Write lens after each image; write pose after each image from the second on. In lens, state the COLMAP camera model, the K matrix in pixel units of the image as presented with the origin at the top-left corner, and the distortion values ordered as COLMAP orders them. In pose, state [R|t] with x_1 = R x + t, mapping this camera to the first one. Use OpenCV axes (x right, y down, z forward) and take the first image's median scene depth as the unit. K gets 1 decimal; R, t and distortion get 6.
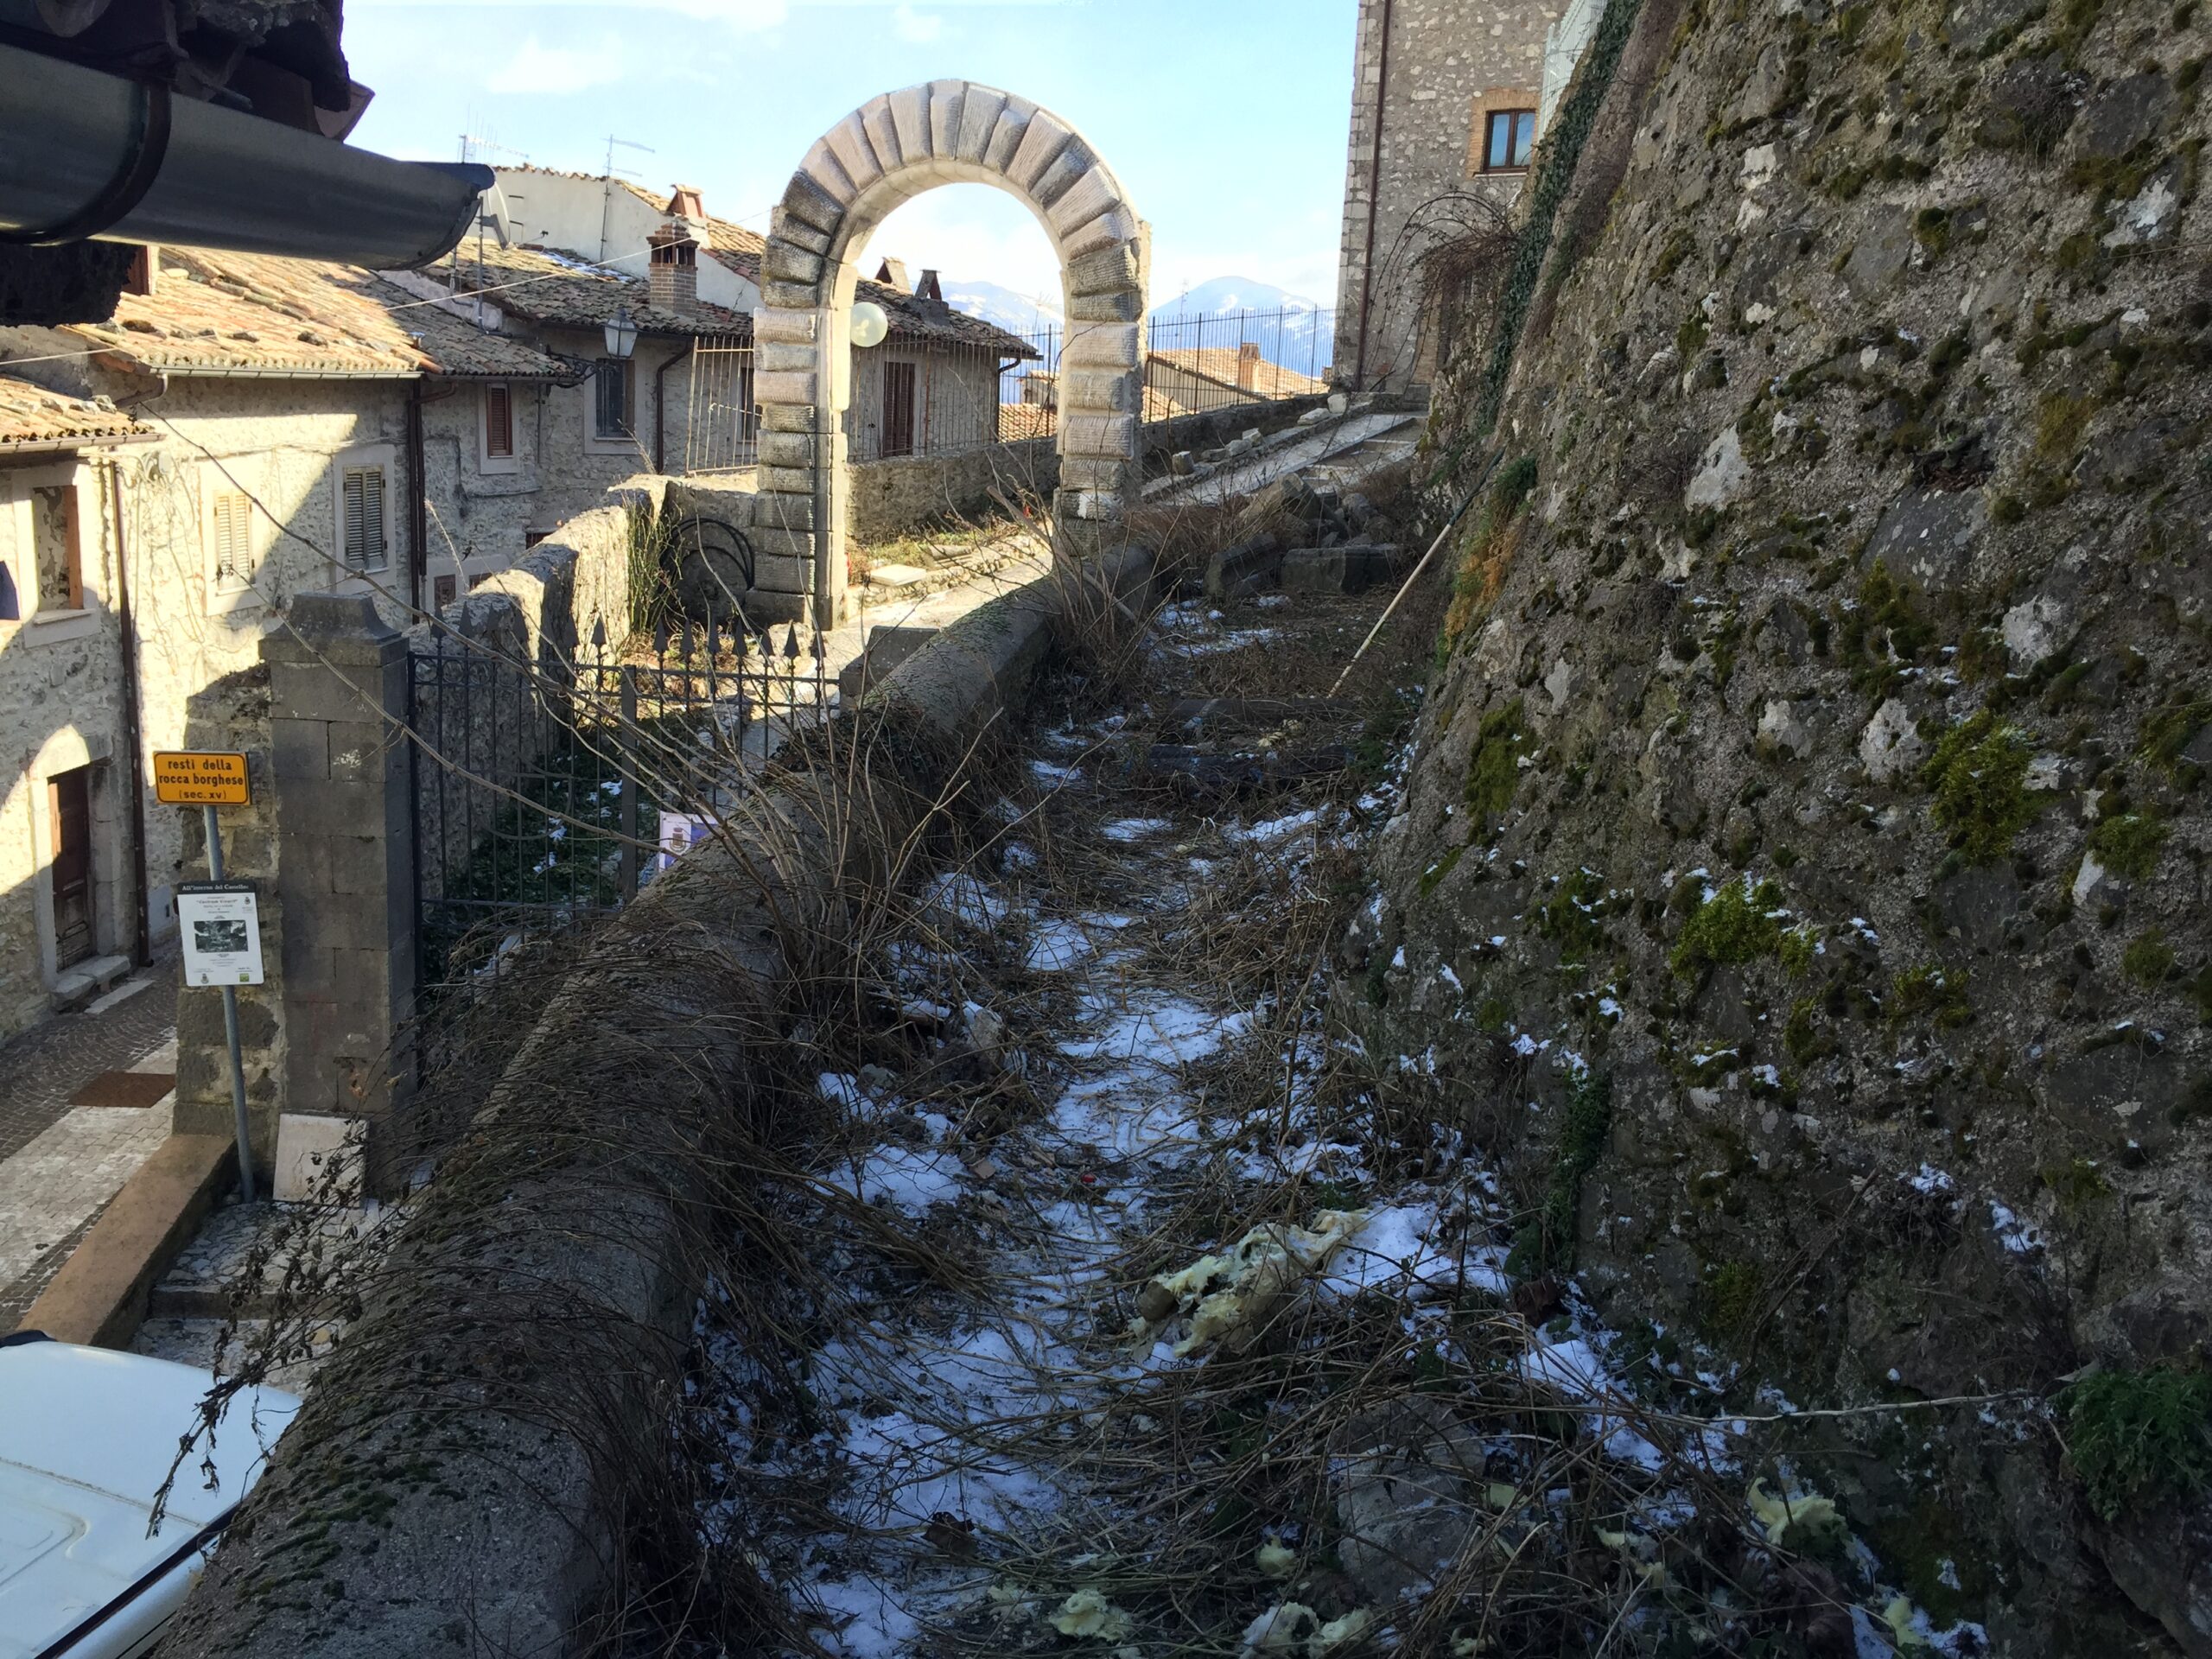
lens RADIAL K [[1885.7, 0, 1096.6], [0, 1885.7, 824.9], [0, 0, 1]] dist [0.037519, 0.002068]
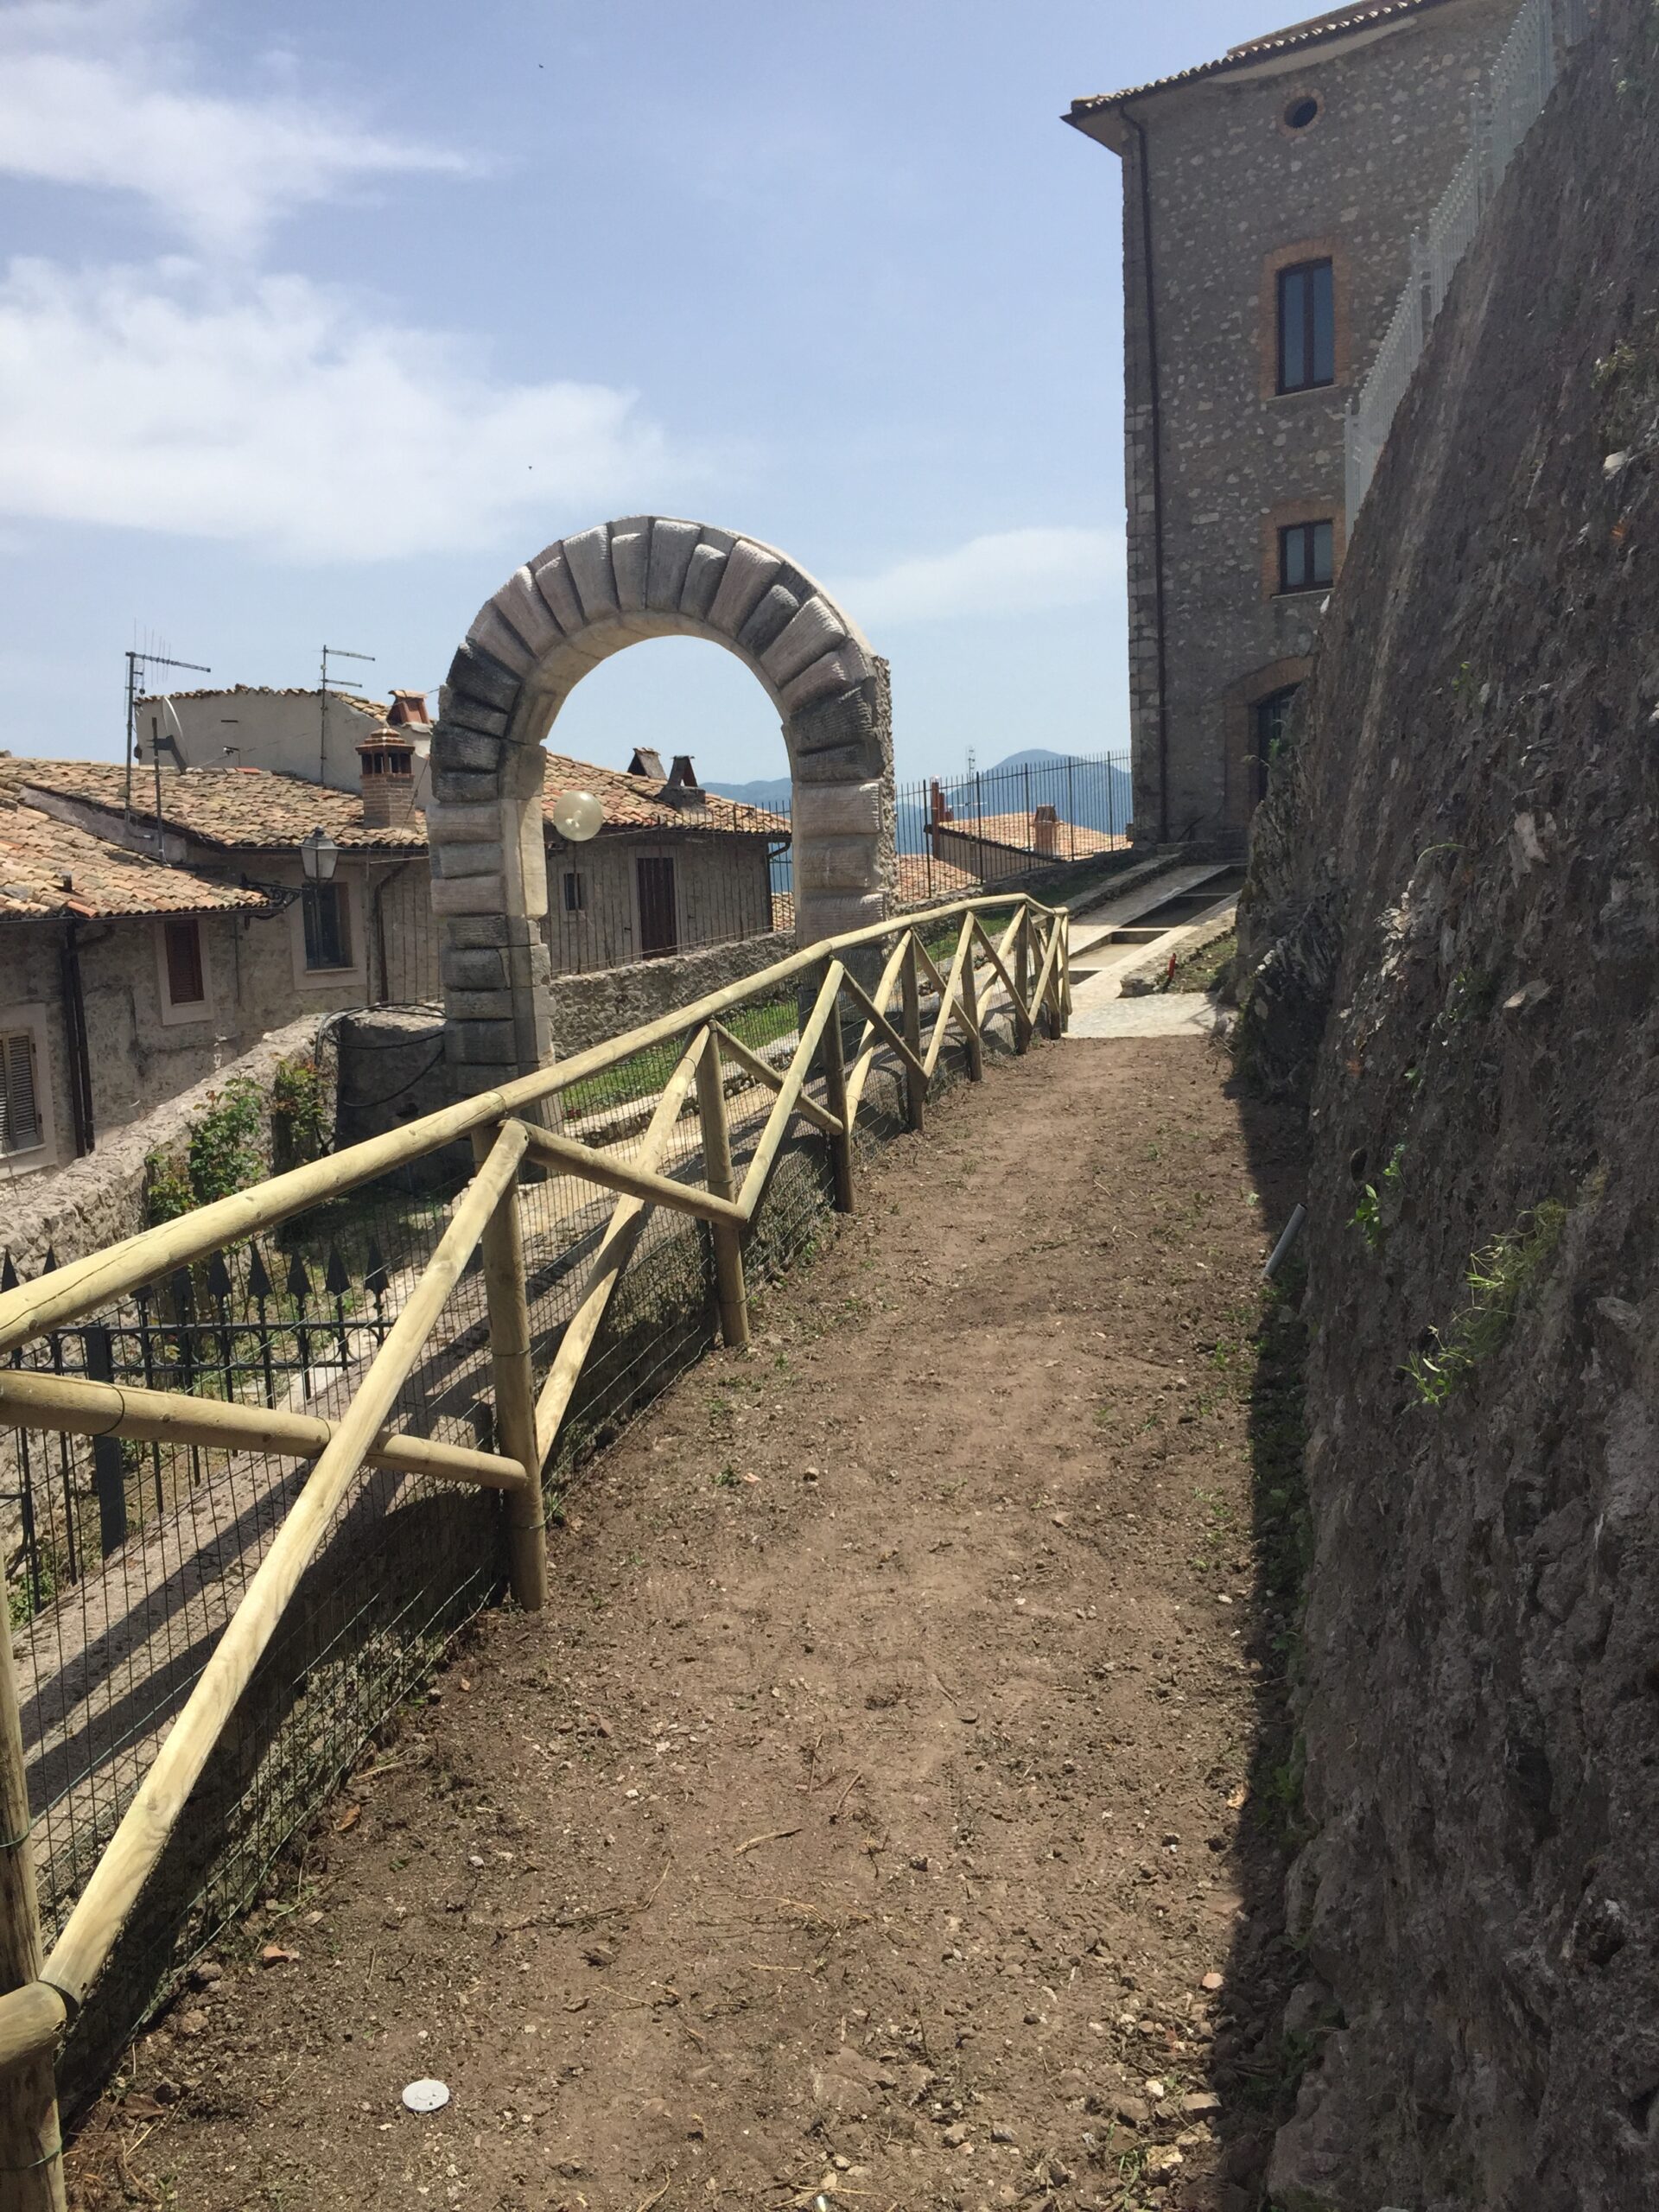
lens RADIAL K [[1885.7, 0, 838.3], [0, 1885.7, 1103.0], [0, 0, 1]] dist [0.037519, 0.002068]
pose [[0.995345, -0.083681, -0.047808, 0.020861], [0.078186, 0.991171, -0.107087, -0.028981], [0.056347, 0.102851, 0.993100, 0.142018]]
